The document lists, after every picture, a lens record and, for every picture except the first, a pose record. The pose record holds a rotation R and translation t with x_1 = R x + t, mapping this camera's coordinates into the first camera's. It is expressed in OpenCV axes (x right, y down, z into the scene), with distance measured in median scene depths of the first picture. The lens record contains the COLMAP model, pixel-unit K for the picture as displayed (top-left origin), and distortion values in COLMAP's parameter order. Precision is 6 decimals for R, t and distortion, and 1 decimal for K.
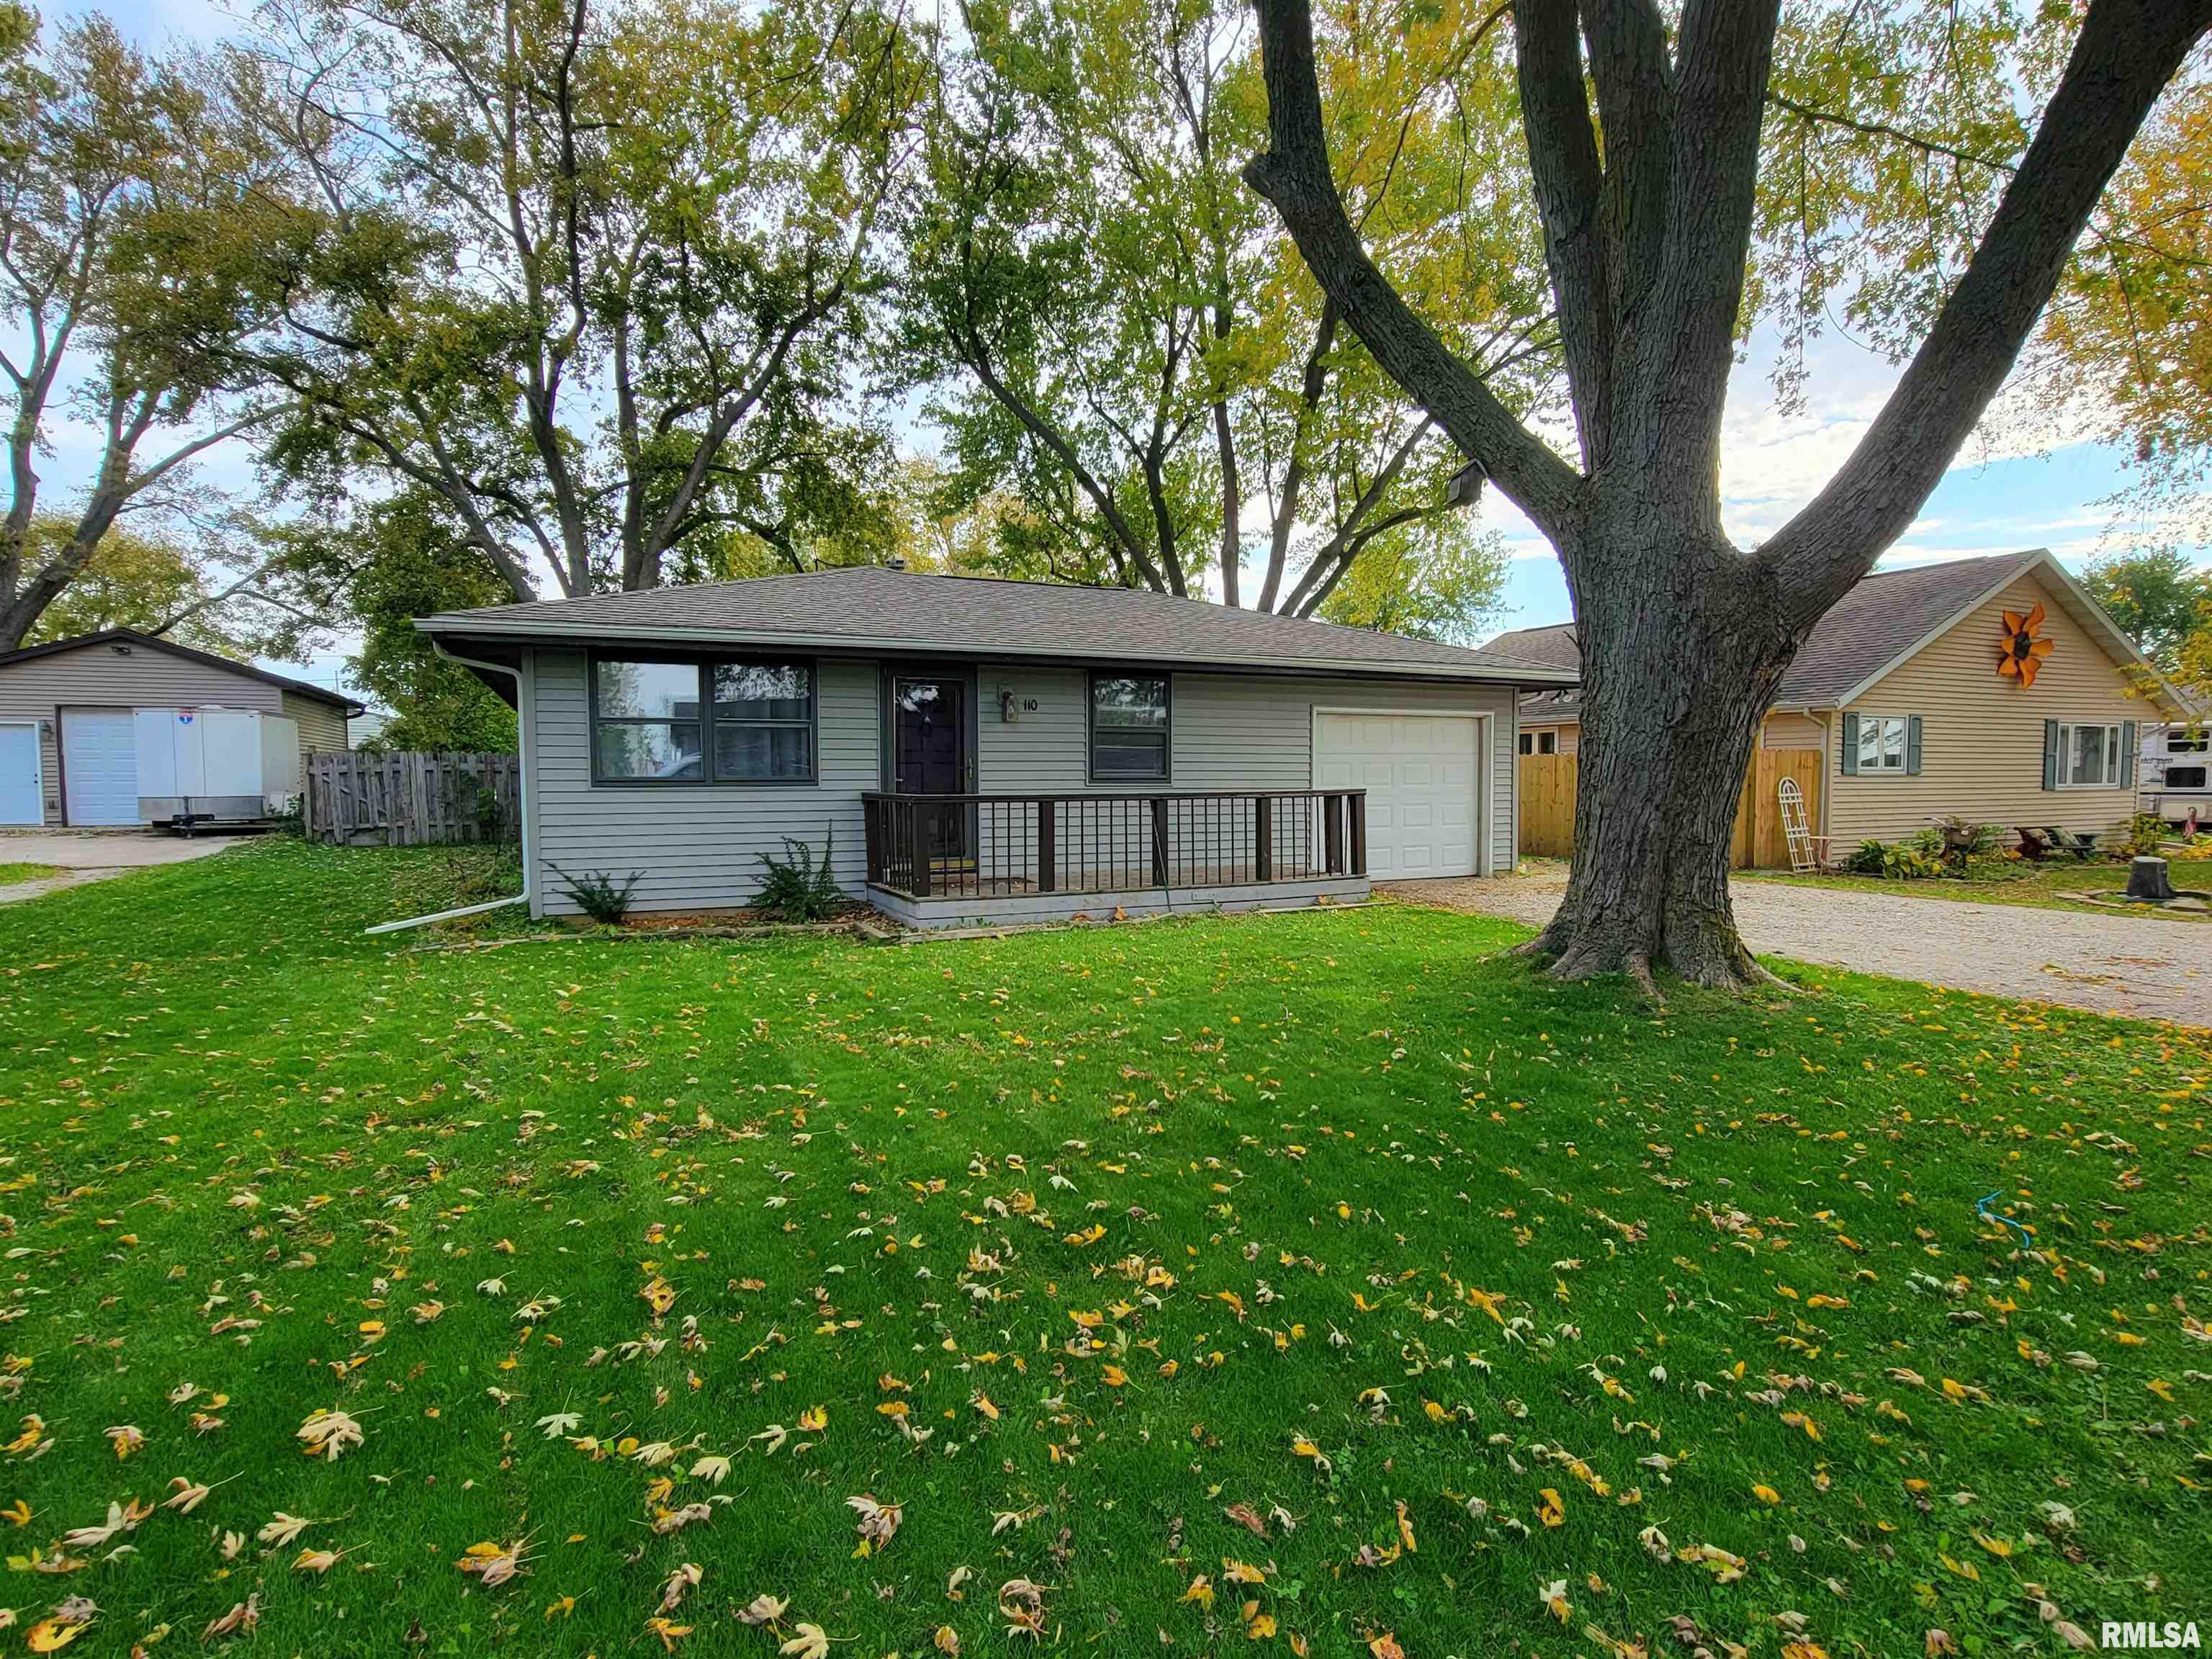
lens RADIAL K [[928.4, 0, 1148.7], [0, 928.4, 844.9], [0, 0, 1]] dist [-0.002197, 0.000149]
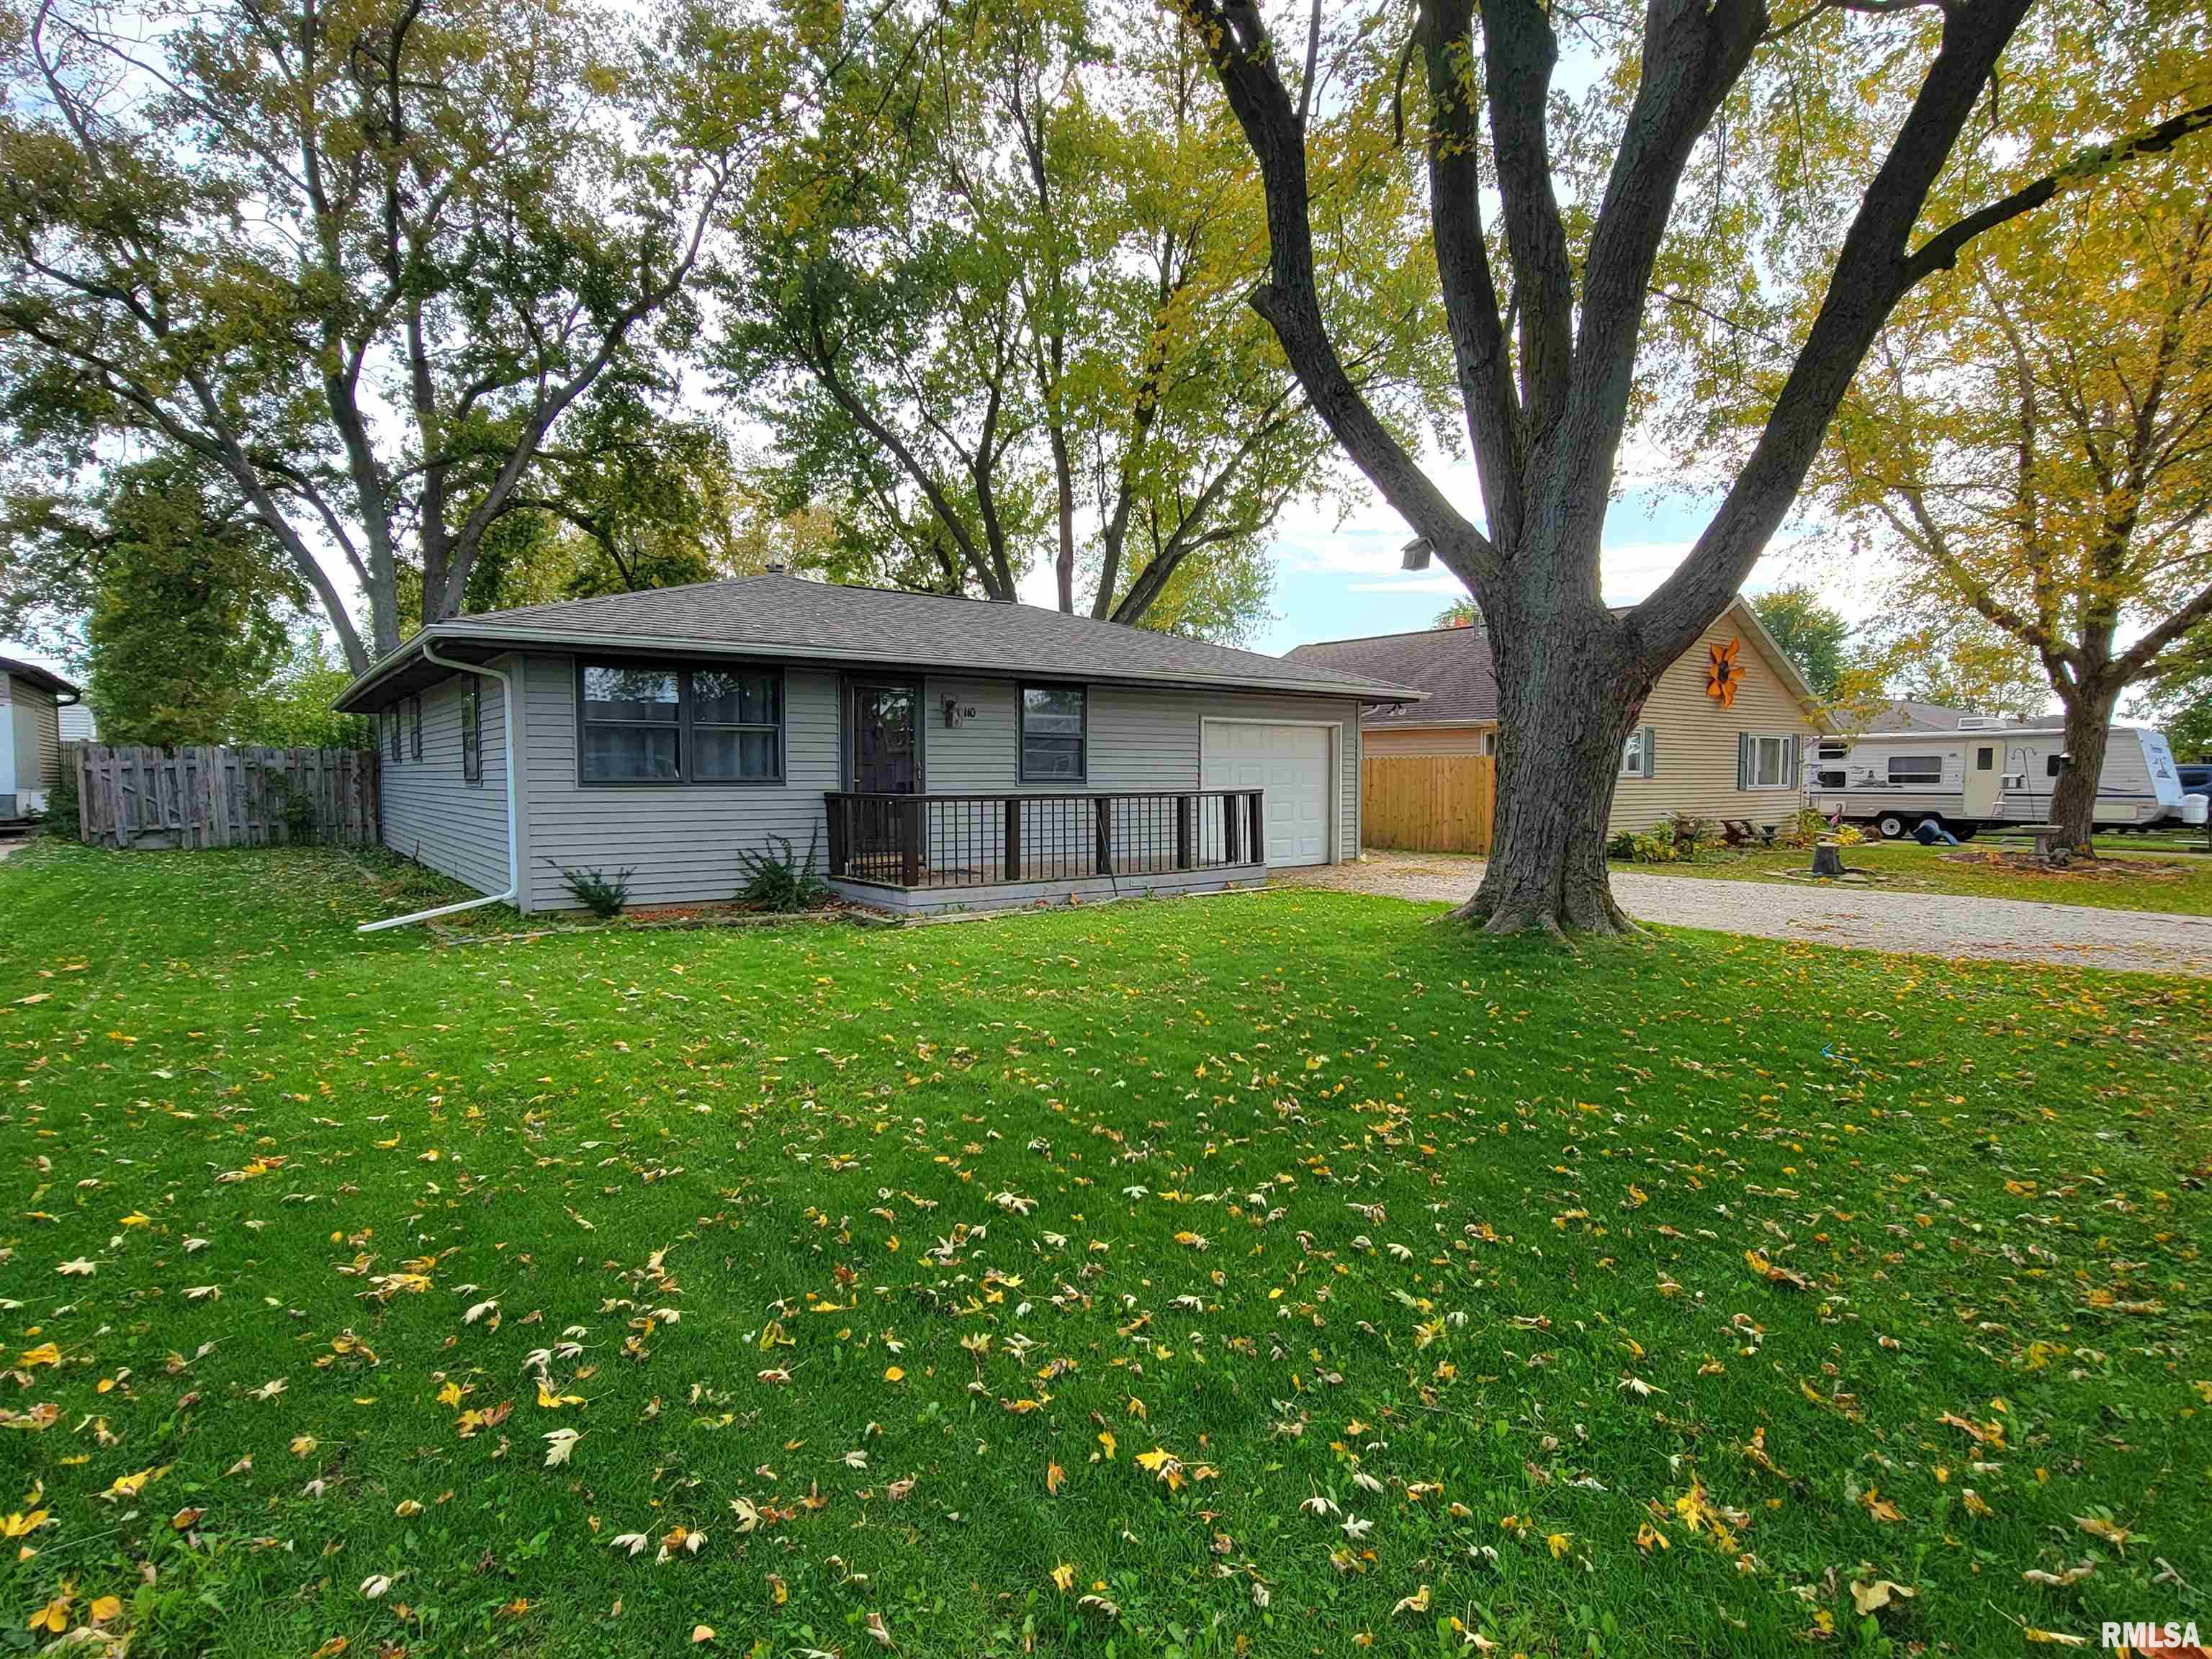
lens RADIAL K [[901.6, 0, 1114.6], [0, 901.6, 842.0], [0, 0, 1]] dist [-0.001789, 0.000217]
pose [[0.984827, -0.009003, 0.173305, -0.114210], [0.008950, 0.999959, 0.001087, 0.002410], [-0.173308, 0.000481, 0.984868, -0.064361]]
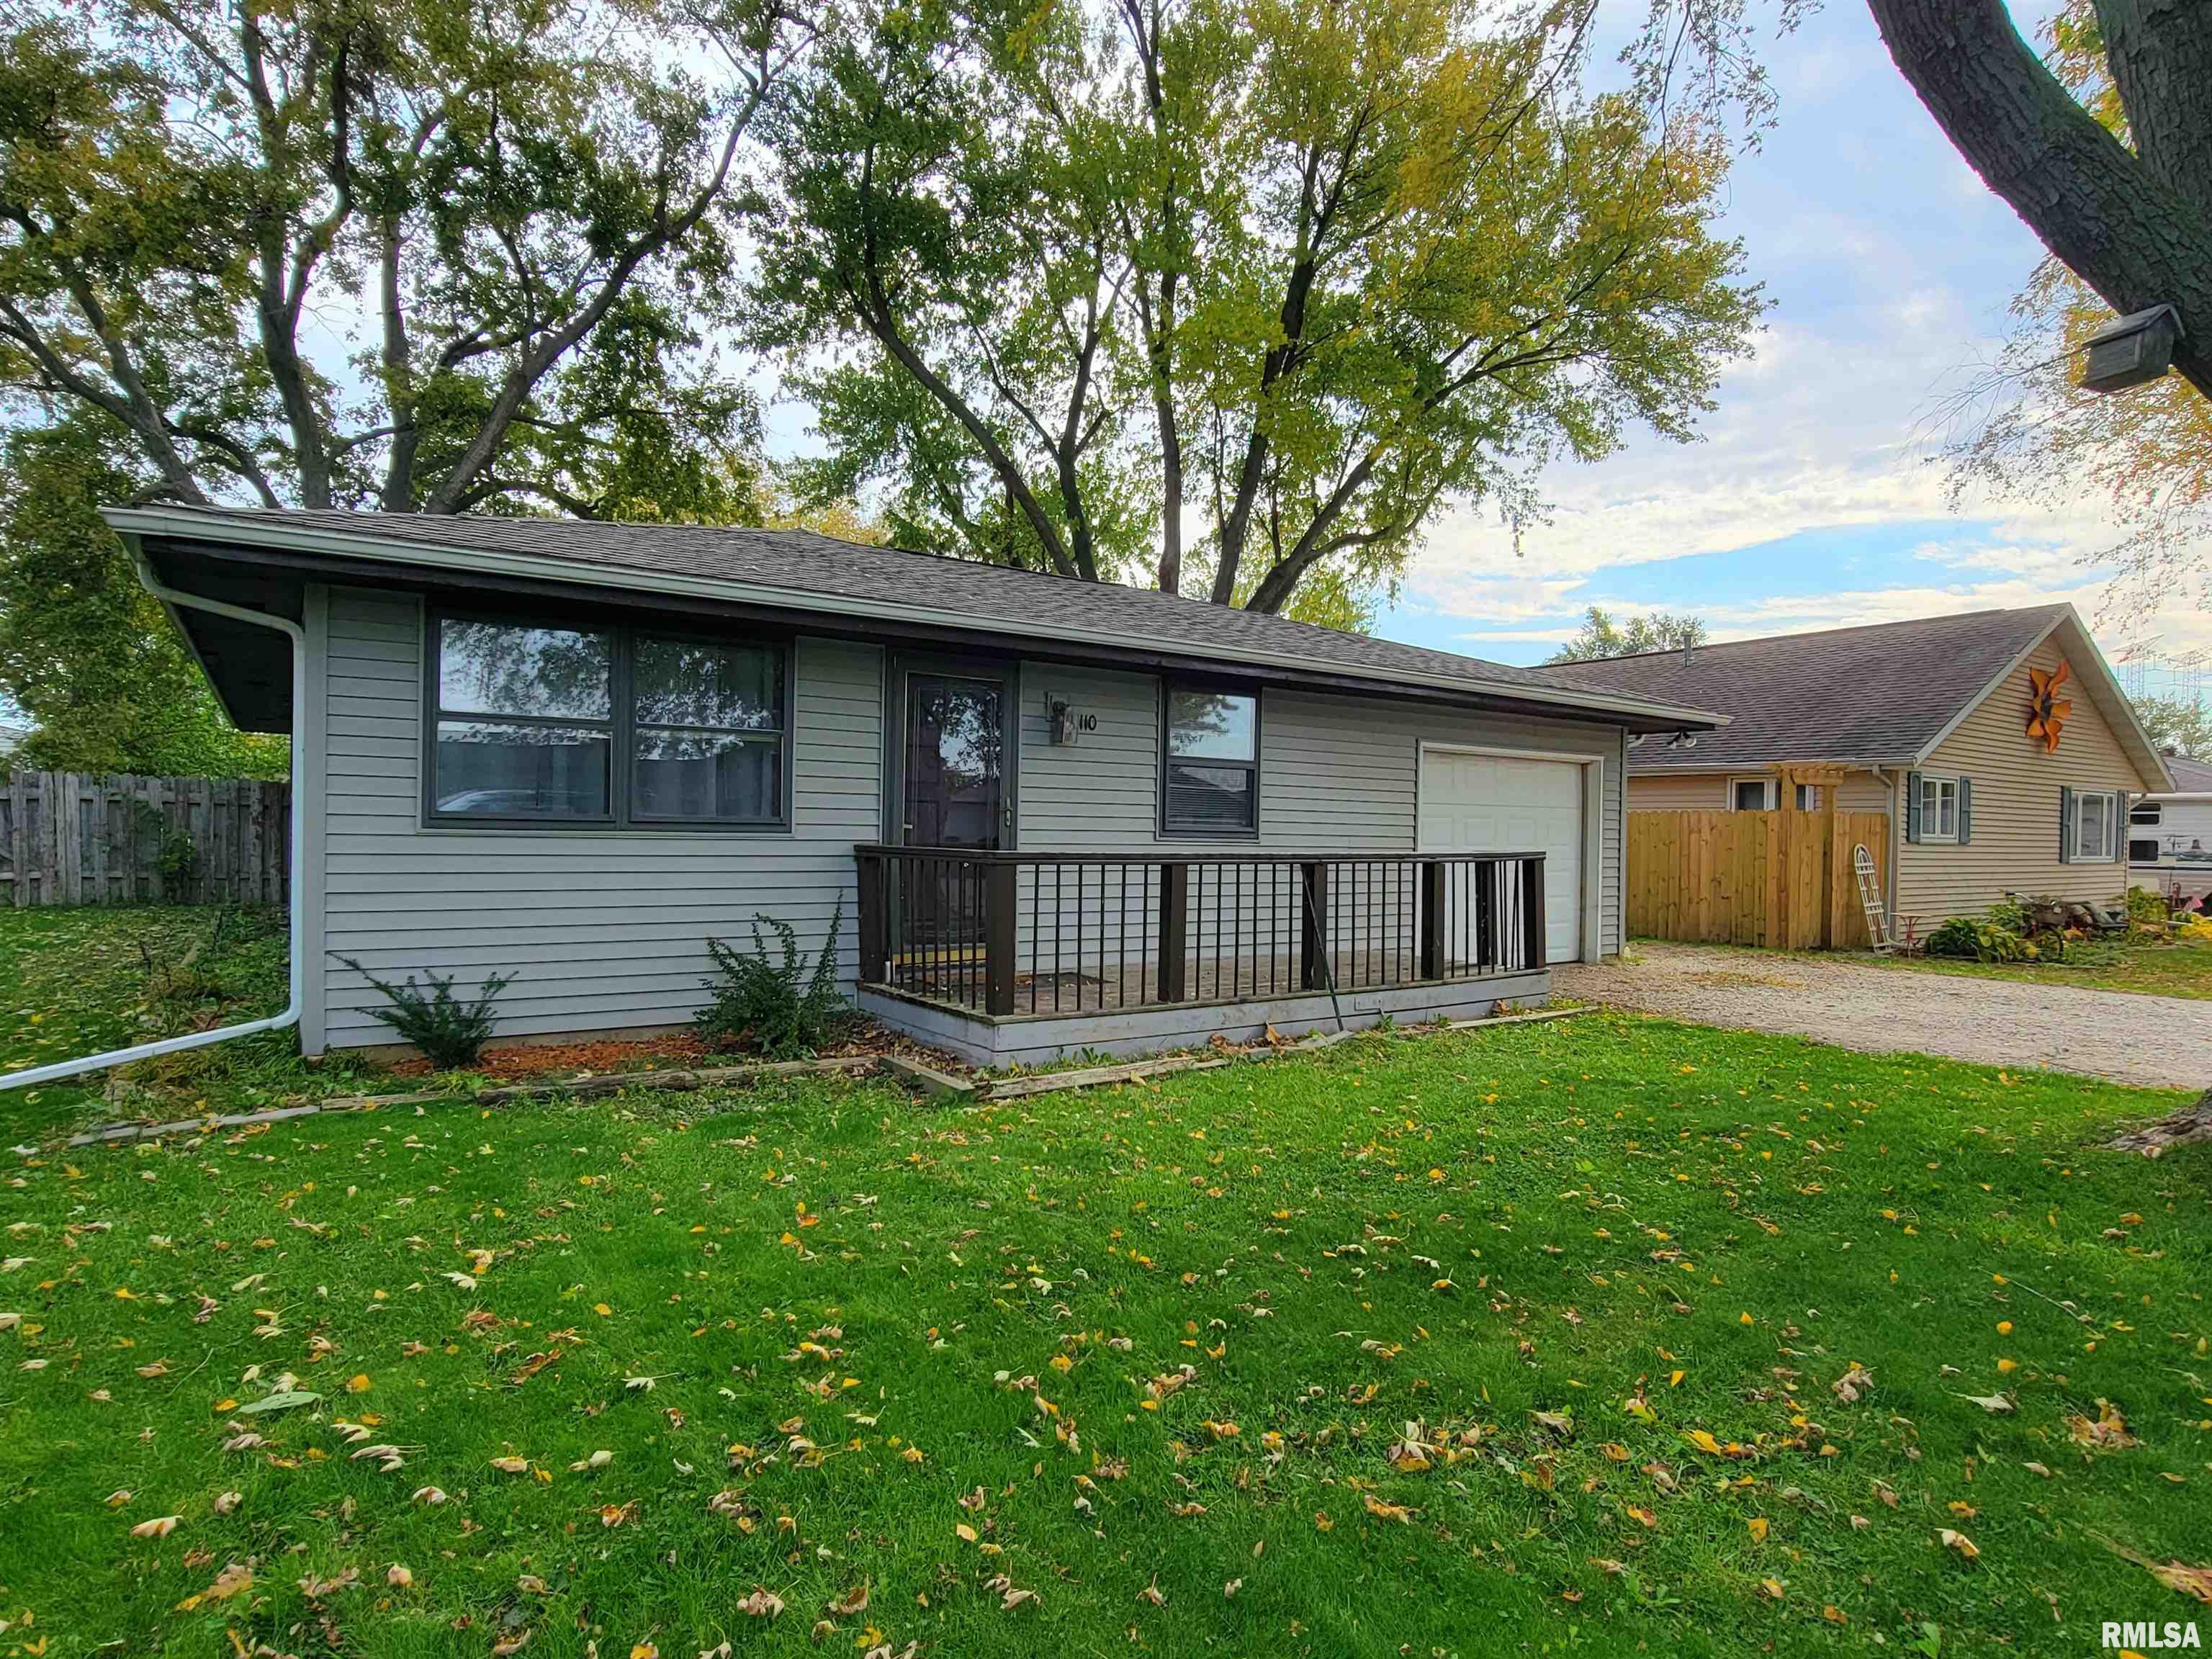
lens RADIAL K [[1063.0, 0, 1172.3], [0, 1063.0, 866.3], [0, 0, 1]] dist [-0.001871, -0.000346]
pose [[0.989593, 0.014853, 0.143128, -0.139862], [-0.009182, 0.999150, -0.040197, -0.009460], [-0.143604, 0.038464, 0.988887, 0.163944]]
